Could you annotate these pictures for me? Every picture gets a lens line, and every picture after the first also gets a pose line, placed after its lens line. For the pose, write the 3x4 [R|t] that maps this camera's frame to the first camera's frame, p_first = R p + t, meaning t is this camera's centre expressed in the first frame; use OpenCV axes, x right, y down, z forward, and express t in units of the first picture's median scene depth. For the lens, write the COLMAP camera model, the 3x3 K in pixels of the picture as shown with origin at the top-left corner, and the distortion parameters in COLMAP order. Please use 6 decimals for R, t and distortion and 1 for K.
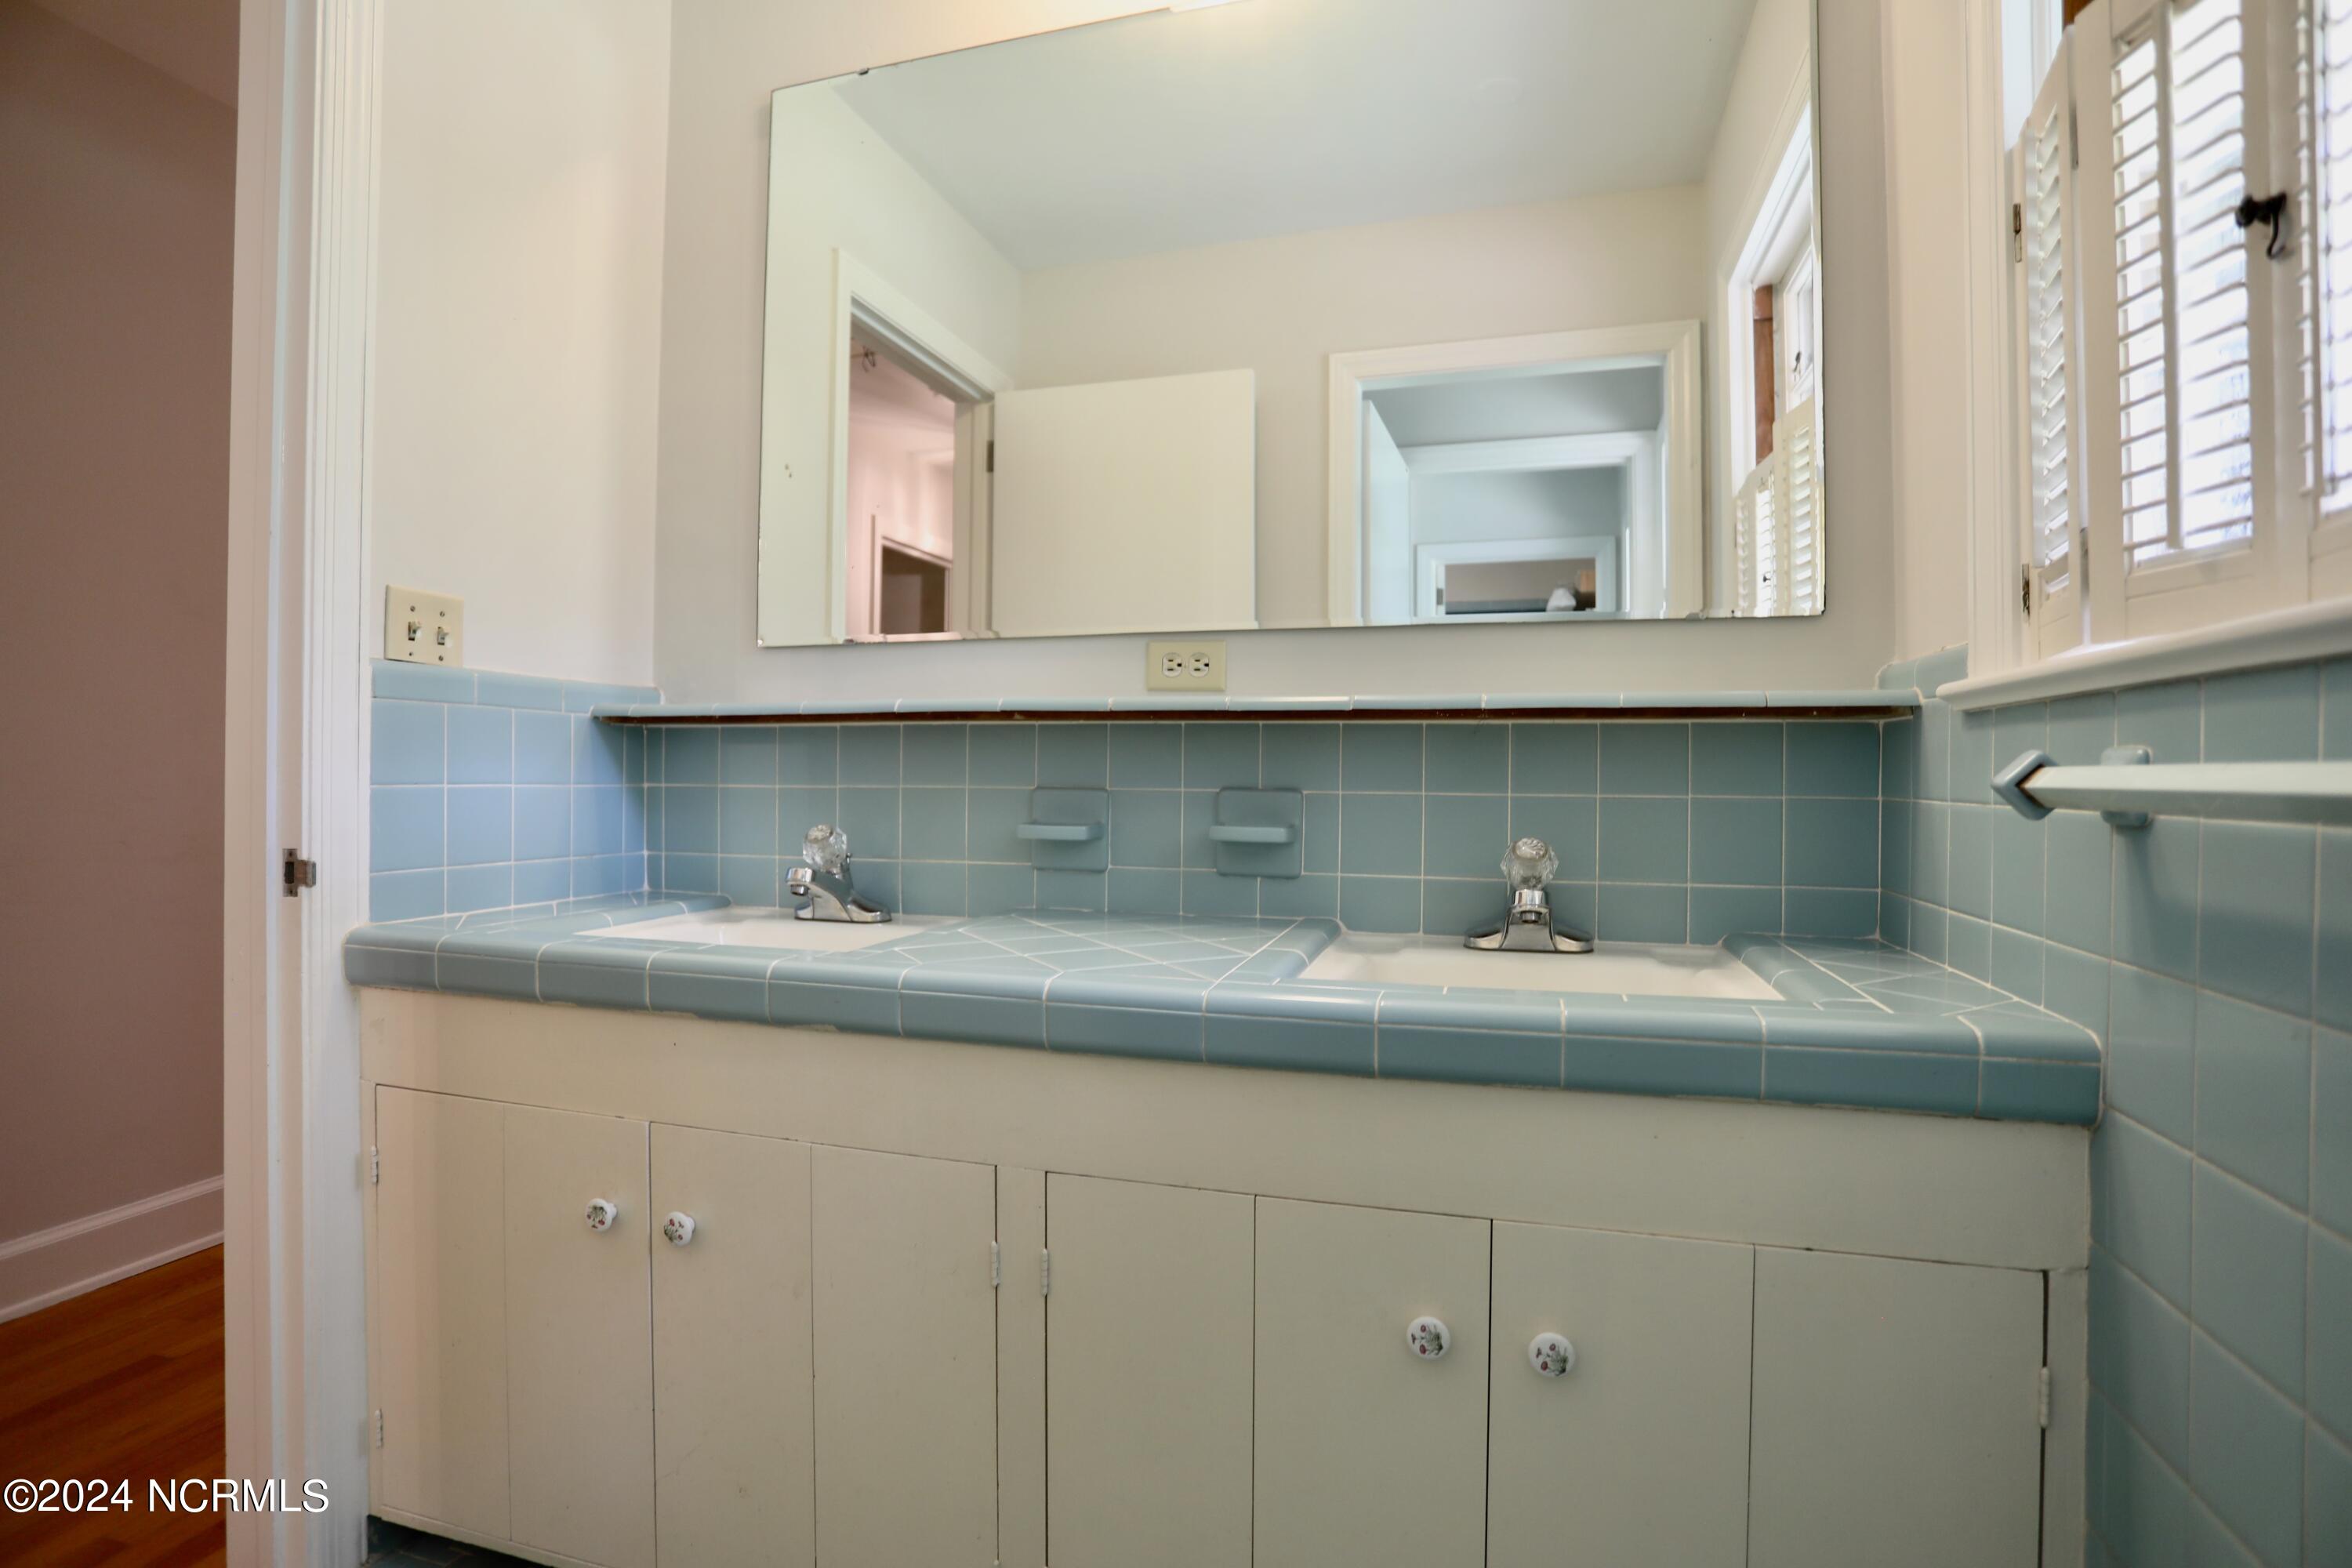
lens RADIAL K [[1145.7, 0, 1173.0], [0, 1145.7, 768.2], [0, 0, 1]] dist [-0.080546, 0.038739]
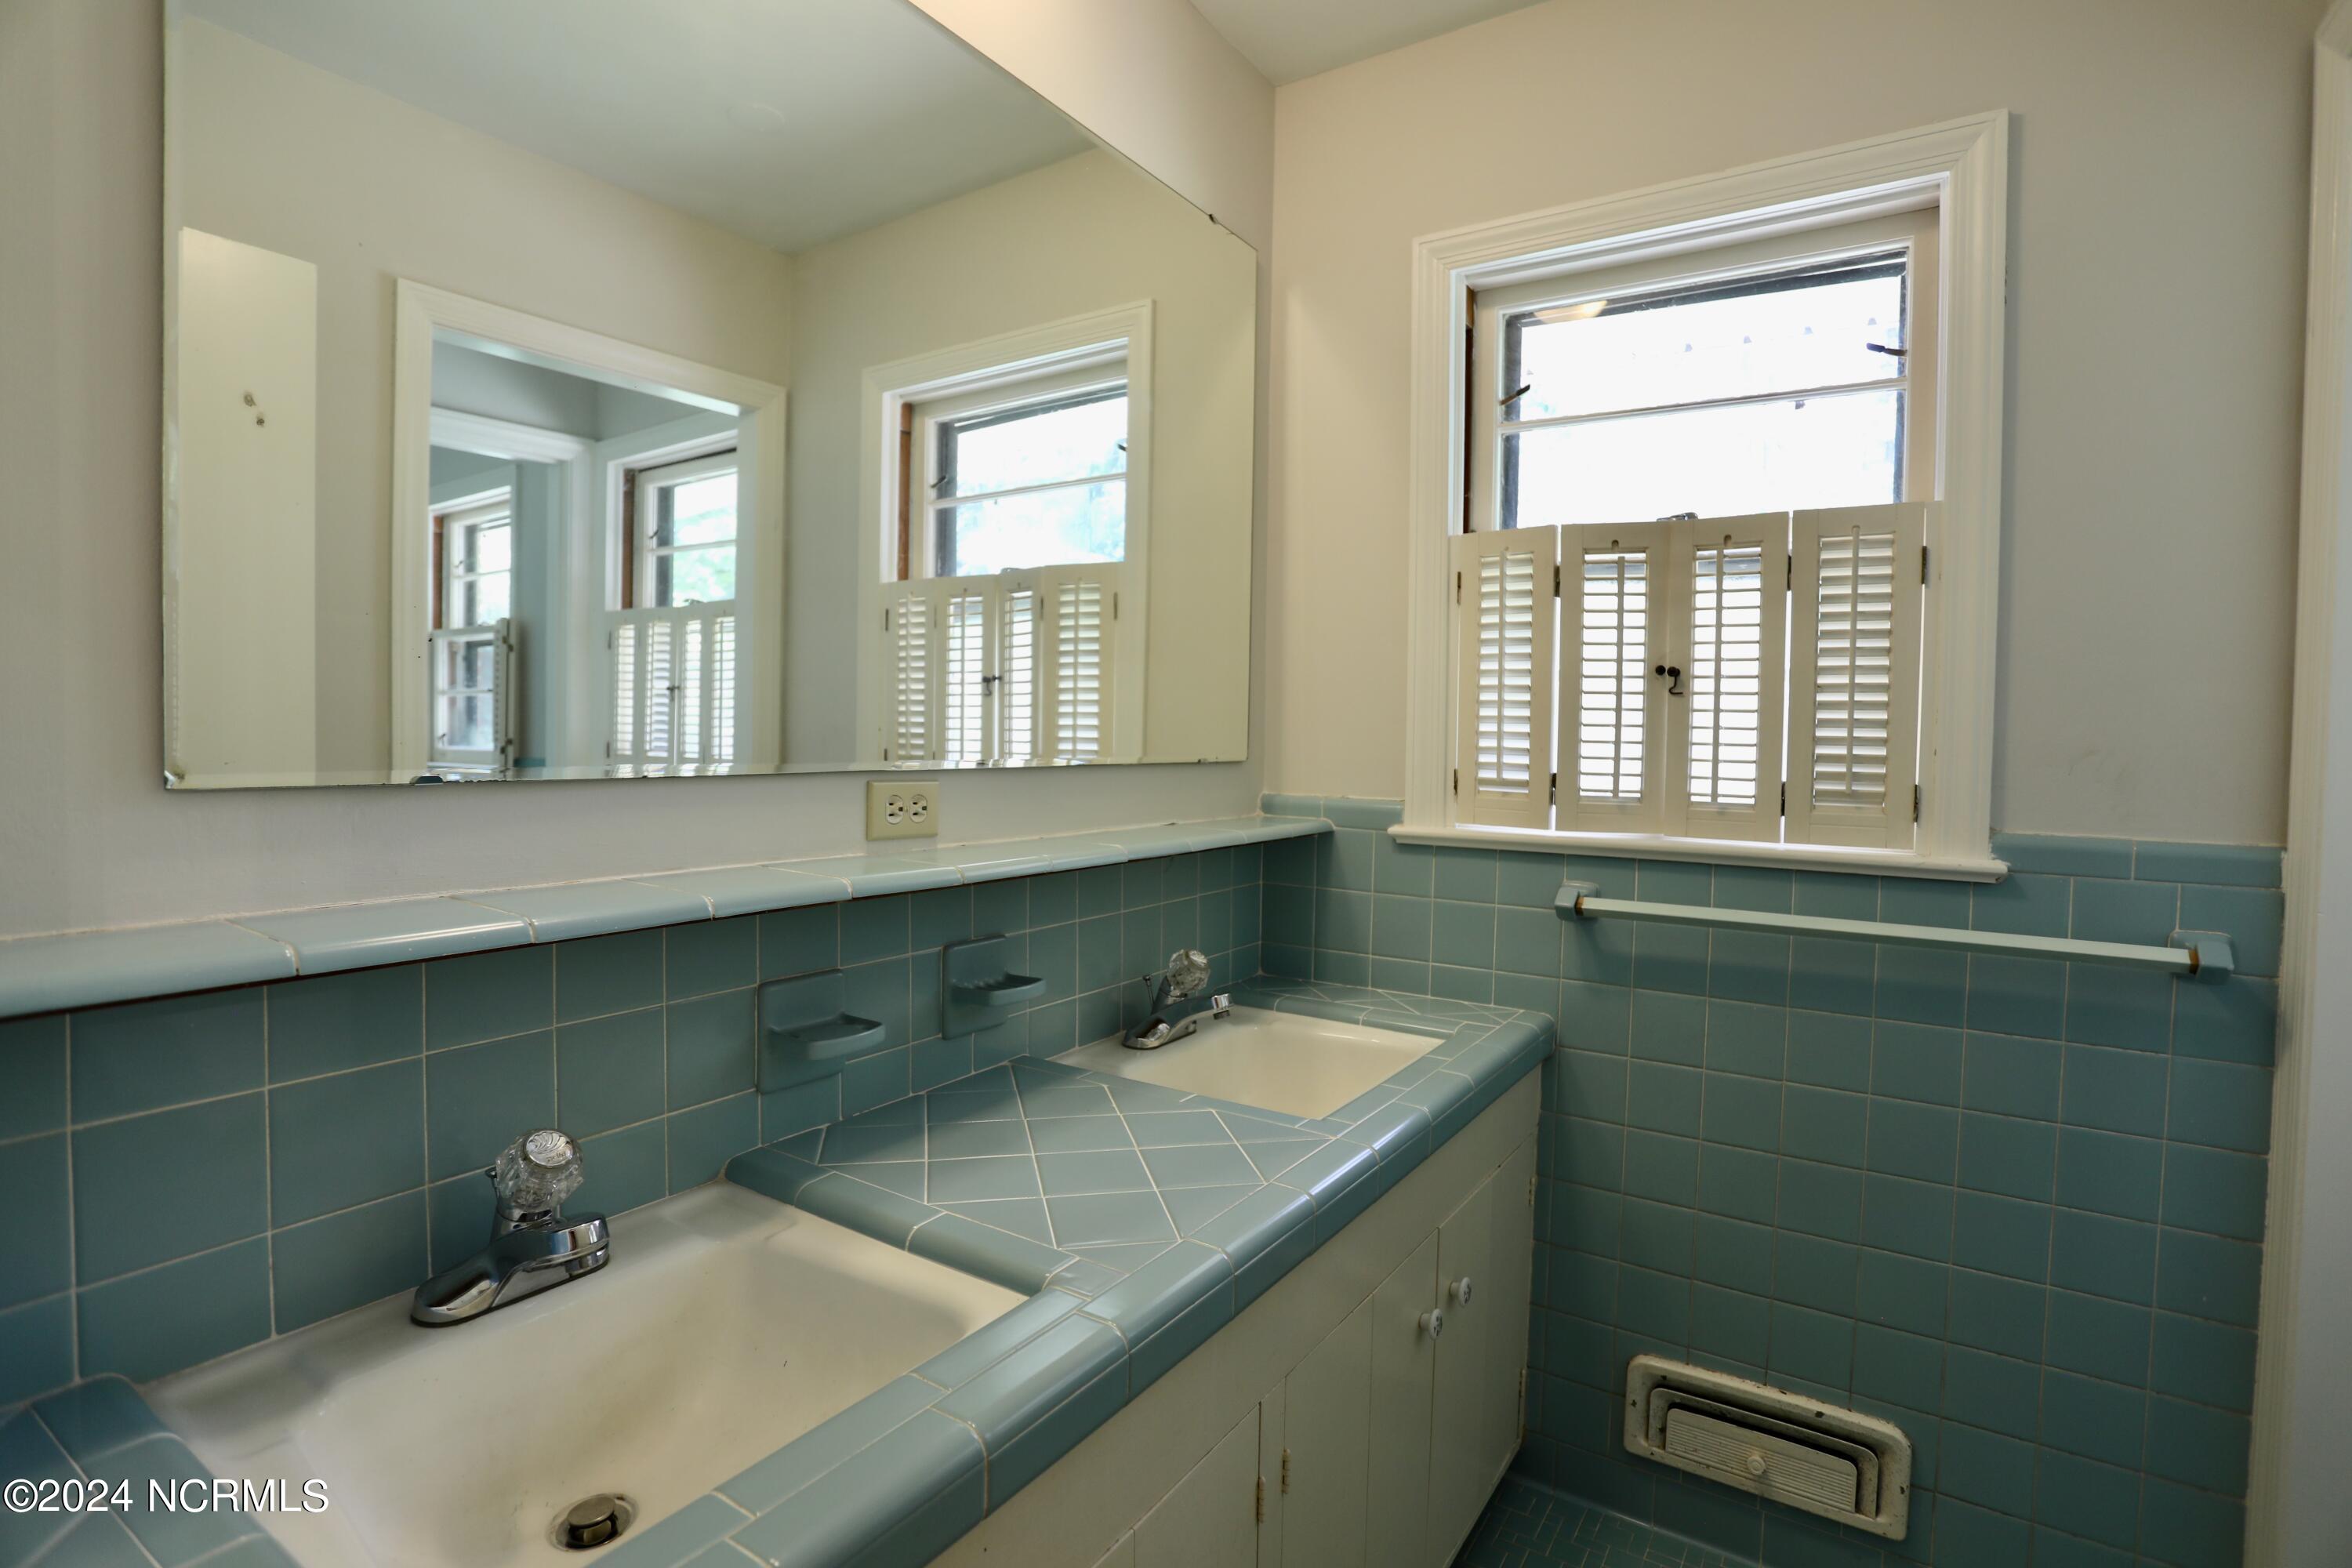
lens RADIAL K [[1145.7, 0, 1173.0], [0, 1145.7, 768.2], [0, 0, 1]] dist [-0.080546, 0.038739]
pose [[0.293946, -0.029123, 0.955378, -0.748633], [-0.019185, 0.999155, 0.036360, -0.156100], [-0.955630, -0.029016, 0.293138, 0.561750]]
